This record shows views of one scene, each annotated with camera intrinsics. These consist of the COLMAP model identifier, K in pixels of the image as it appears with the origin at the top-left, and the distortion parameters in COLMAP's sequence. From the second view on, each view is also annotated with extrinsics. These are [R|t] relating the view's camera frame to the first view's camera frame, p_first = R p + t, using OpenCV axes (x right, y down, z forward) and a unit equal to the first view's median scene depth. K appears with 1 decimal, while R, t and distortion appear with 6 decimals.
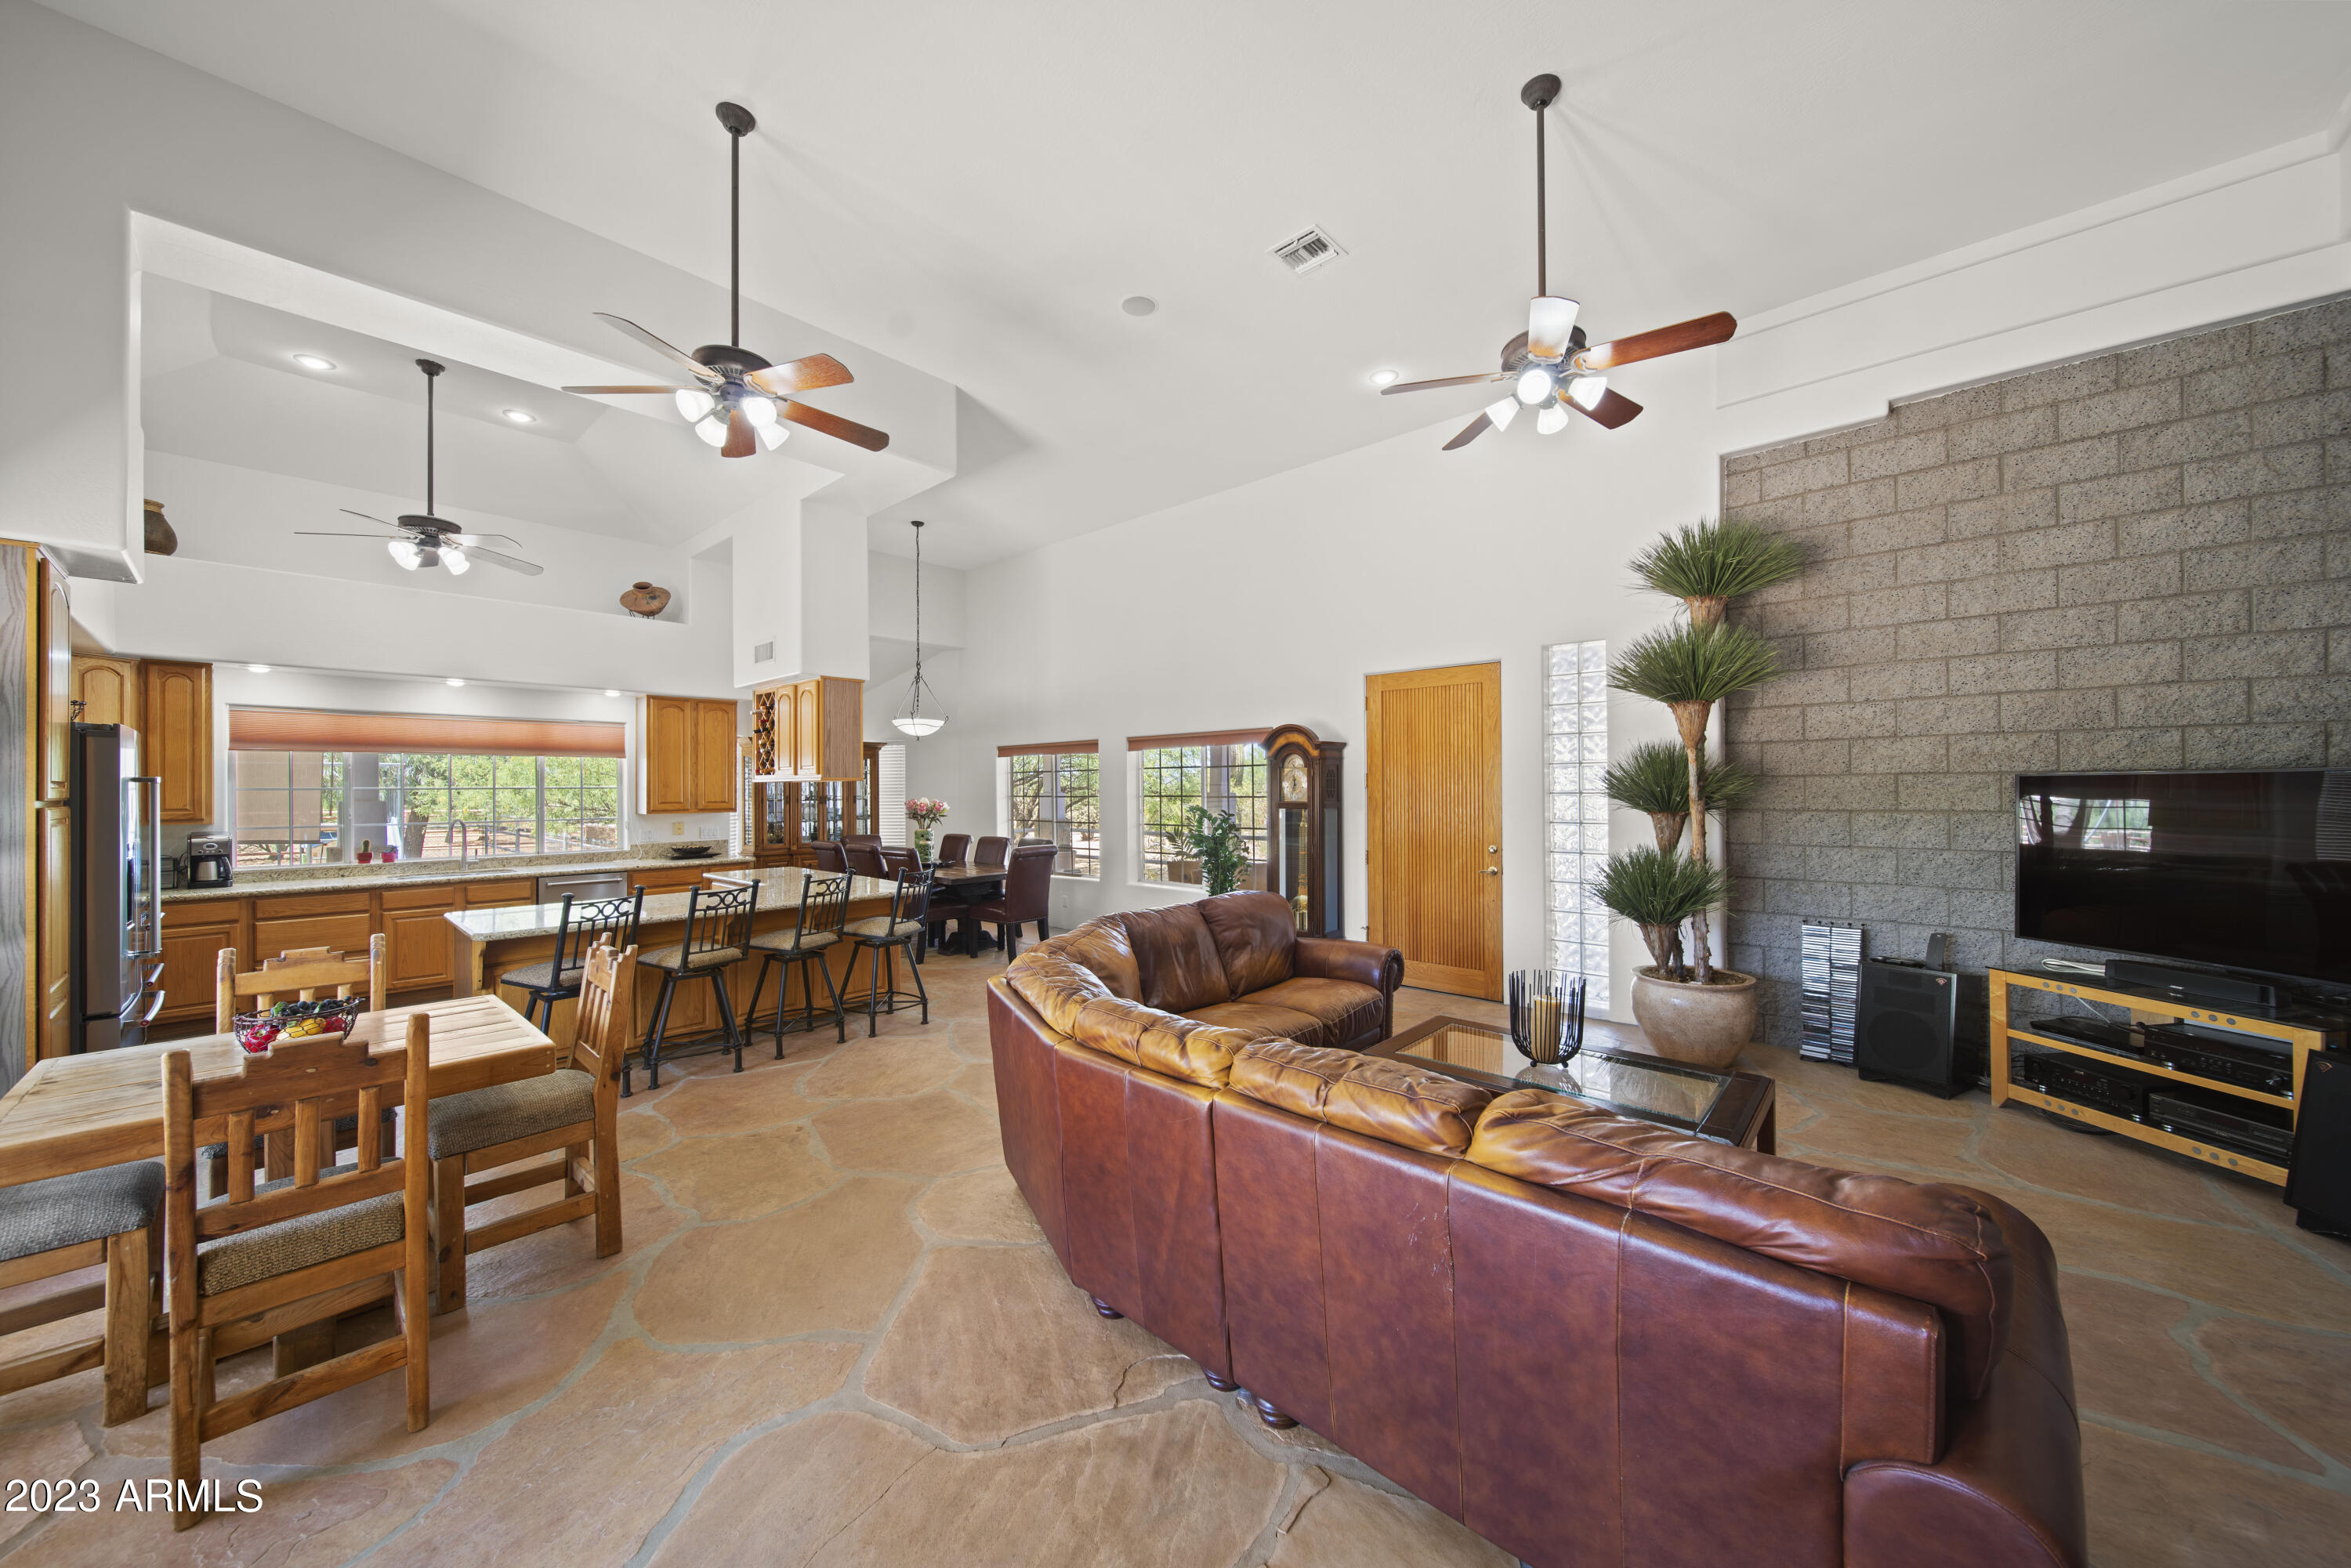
lens RADIAL K [[839.0, 0, 1182.9], [0, 839.0, 781.7], [0, 0, 1]] dist [0.000841, -0.002081]
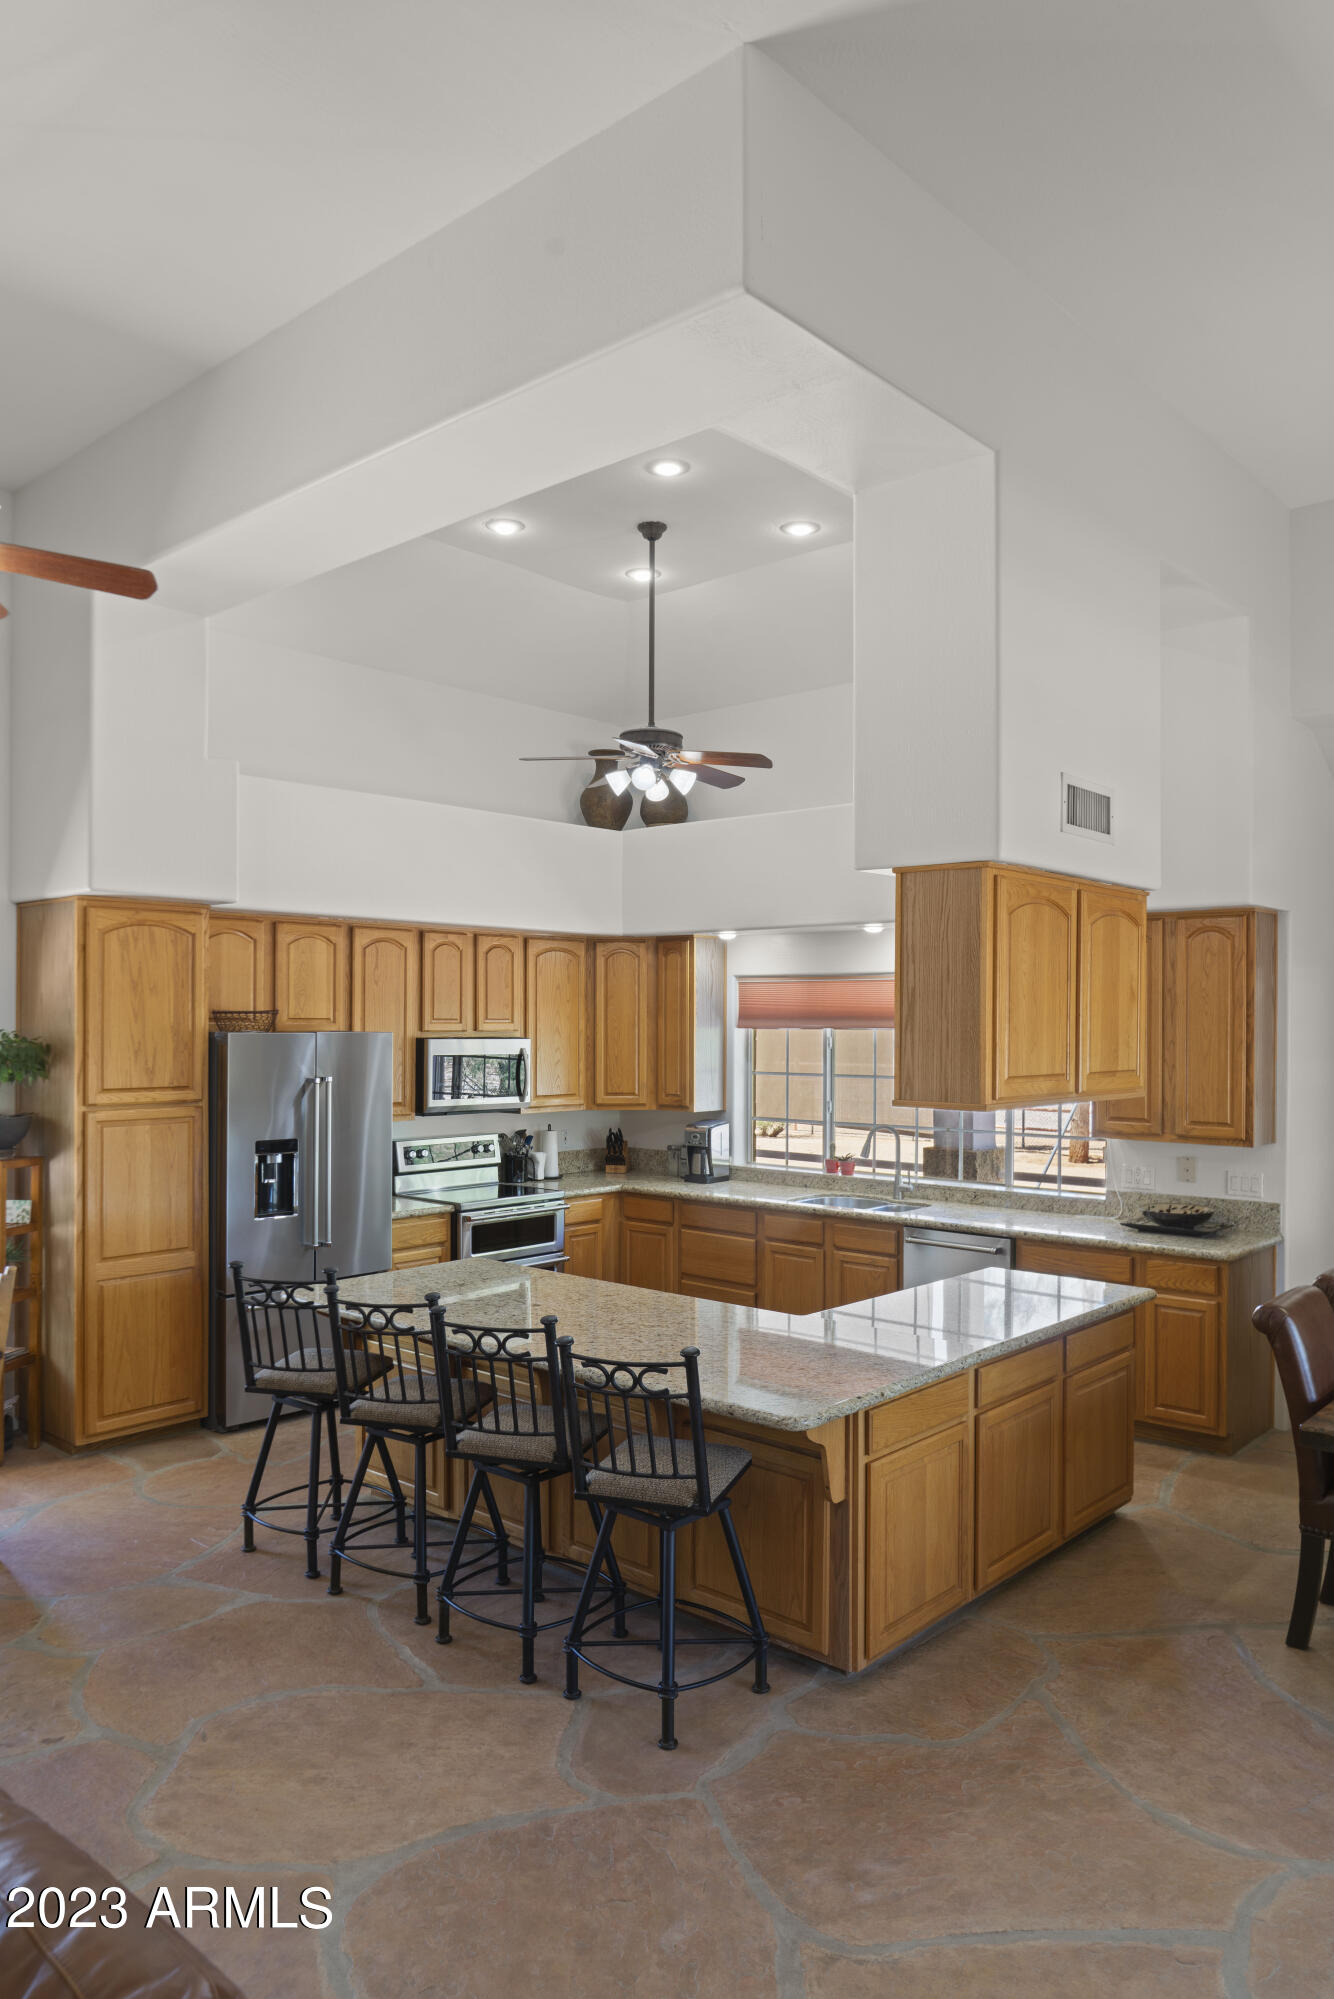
lens RADIAL K [[1361.8, 0, 664.8], [0, 1361.8, 1022.0], [0, 0, 1]] dist [-0.033755, 0.006189]
pose [[-0.004962, 0.005281, -0.999974, 0.297127], [0.003036, 0.999982, 0.005266, -0.052125], [0.999983, -0.003009, -0.004978, 0.924937]]
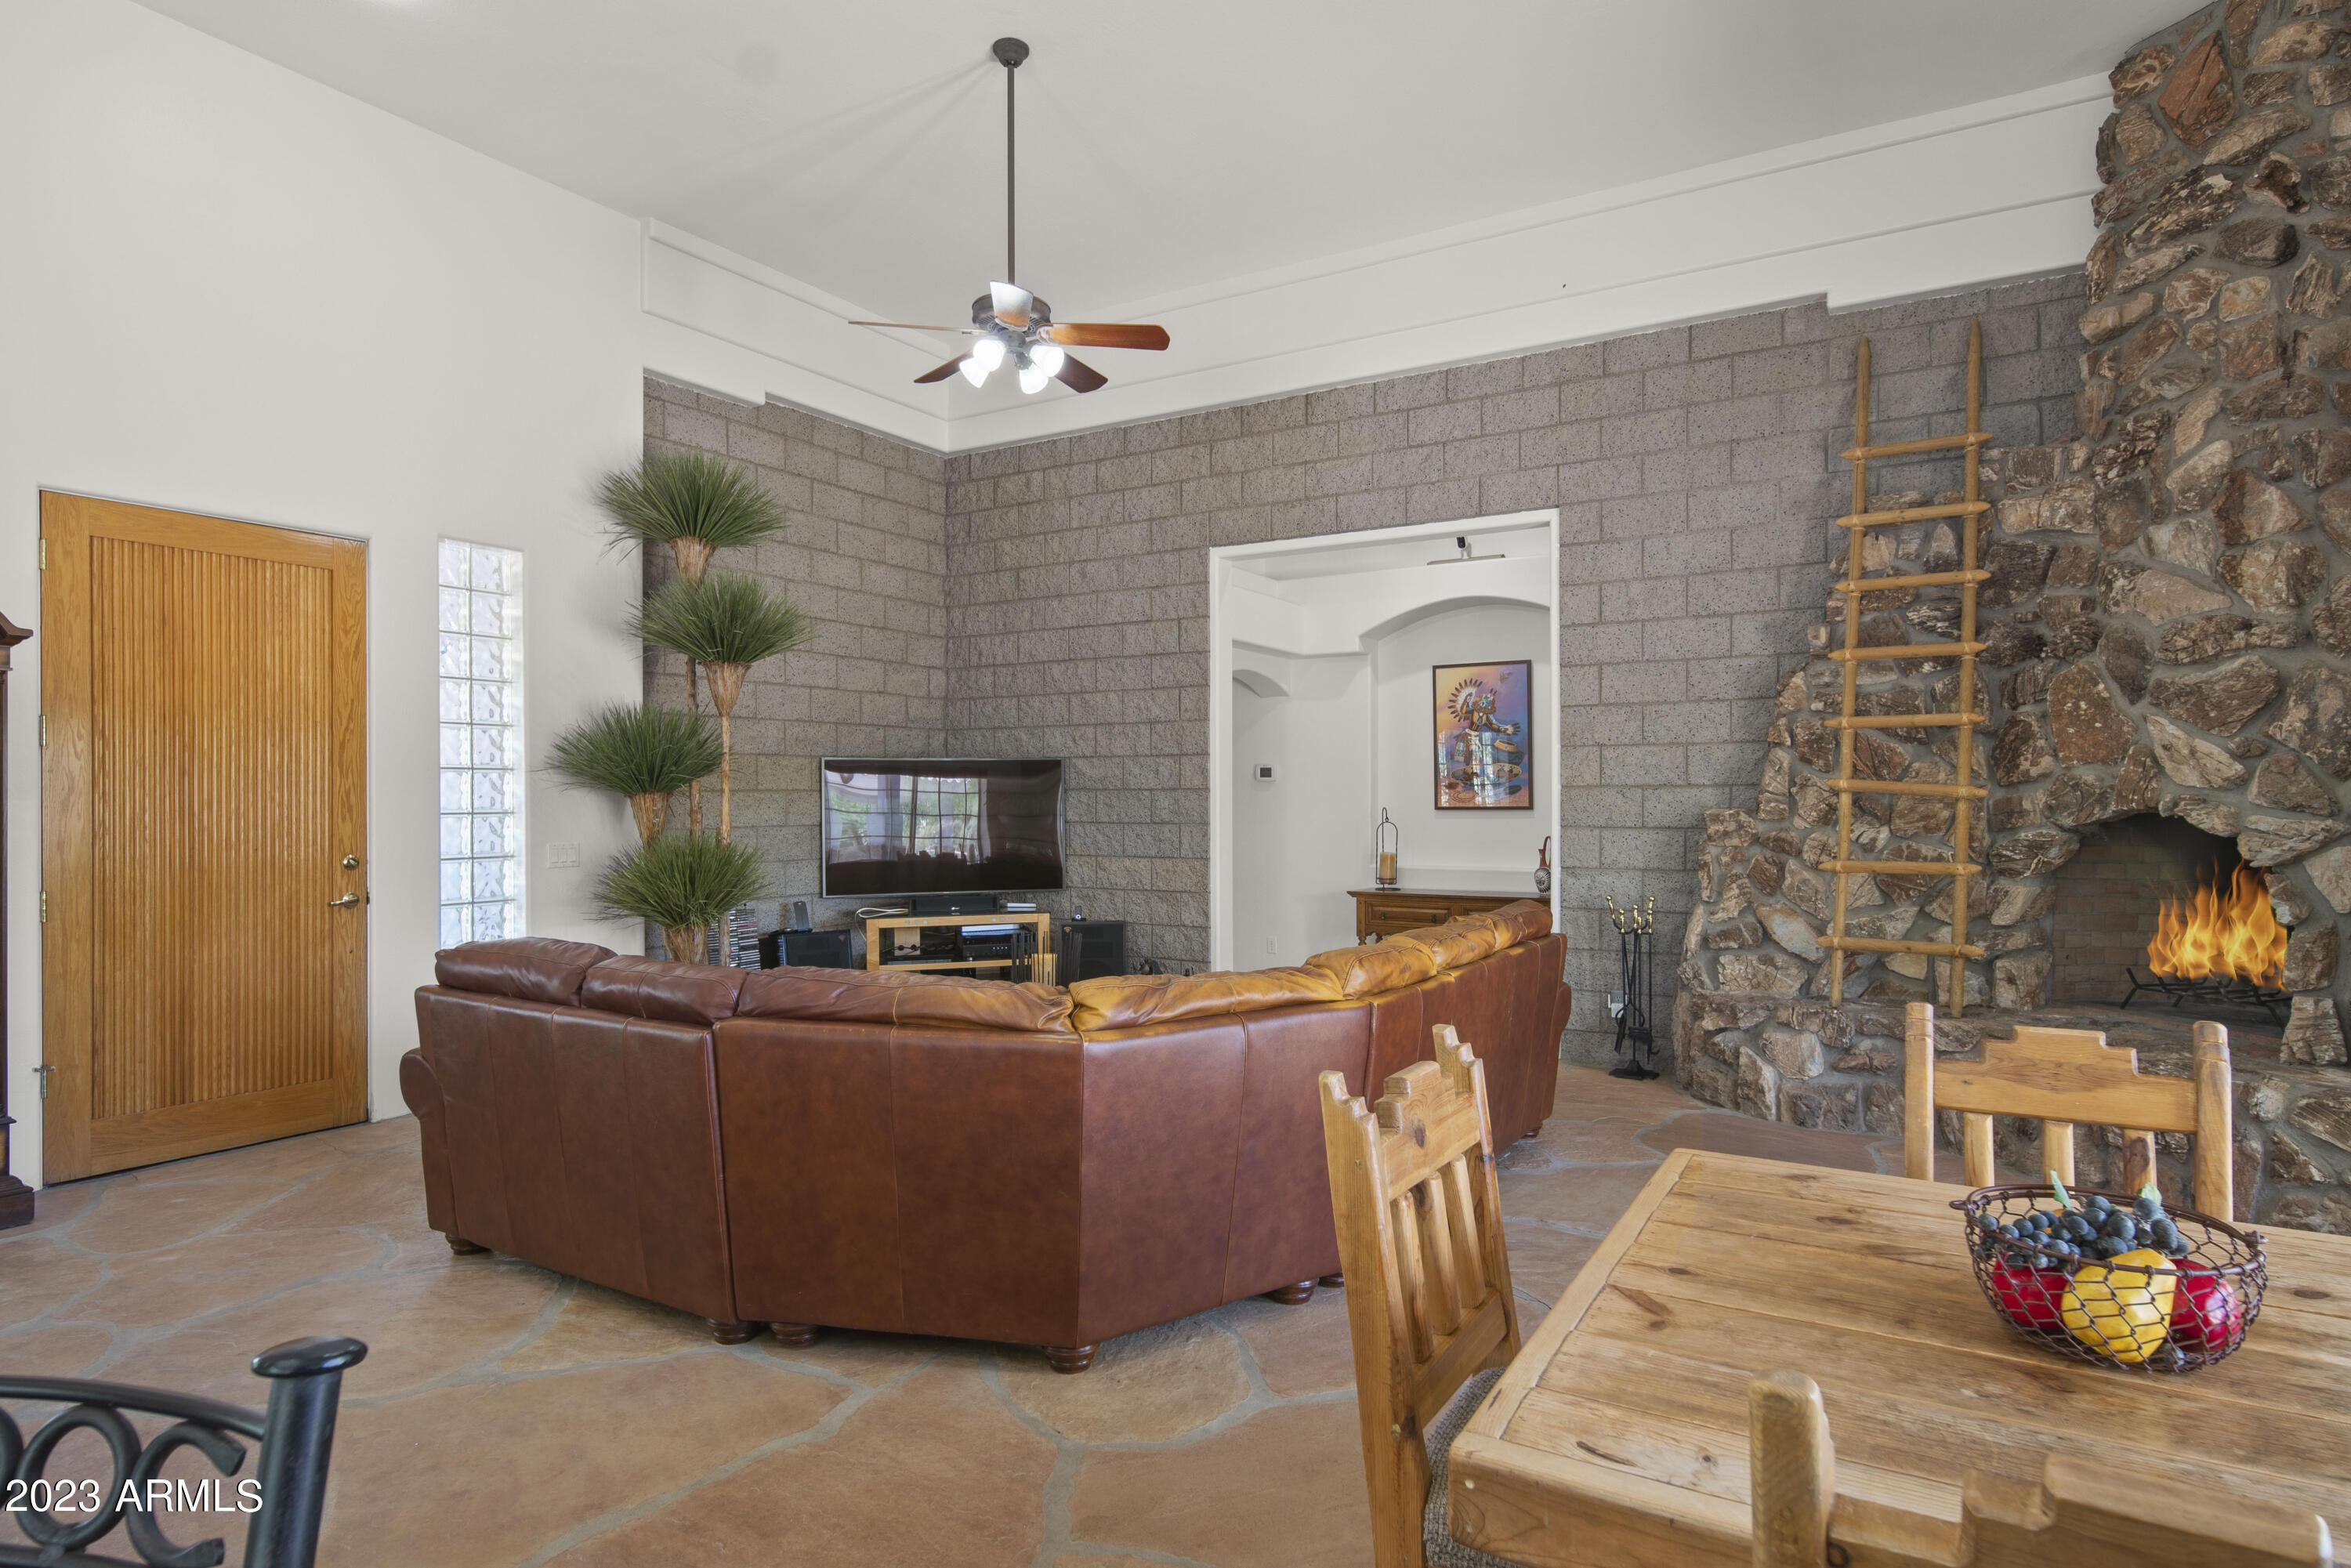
lens RADIAL K [[1283.0, 0, 1170.7], [0, 1283.0, 802.7], [0, 0, 1]] dist [0.003951, -0.002558]
pose [[-0.191458, 0.001375, 0.981500, -0.619474], [-0.001961, 0.999996, -0.001784, 0.040585], [-0.981499, -0.002266, -0.191455, 0.617638]]
